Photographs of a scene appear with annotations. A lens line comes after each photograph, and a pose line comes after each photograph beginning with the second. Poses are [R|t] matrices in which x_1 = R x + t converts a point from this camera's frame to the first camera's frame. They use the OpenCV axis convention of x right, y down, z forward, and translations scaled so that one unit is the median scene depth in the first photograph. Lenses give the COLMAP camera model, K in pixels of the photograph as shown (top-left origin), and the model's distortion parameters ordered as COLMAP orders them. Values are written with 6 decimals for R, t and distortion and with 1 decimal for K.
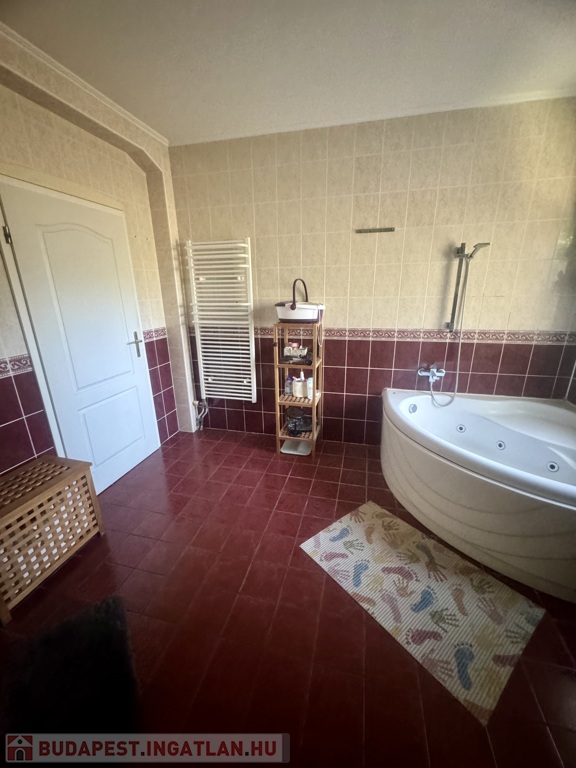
lens RADIAL K [[306.0, 0, 288.0], [0, 306.0, 384.0], [0, 0, 1]] dist [-0.000377, -0.000214]
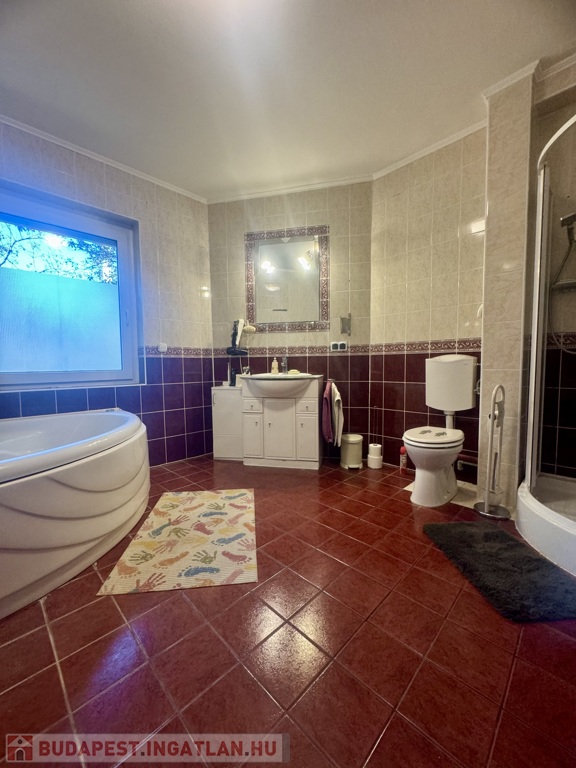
lens RADIAL K [[306.0, 0, 288.0], [0, 306.0, 384.0], [0, 0, 1]] dist [-0.000377, -0.000214]
pose [[-0.858554, -0.009651, 0.512633, -0.289077], [0.176182, 0.933389, 0.312641, -0.090238], [-0.481503, 0.358736, -0.799664, 1.014391]]
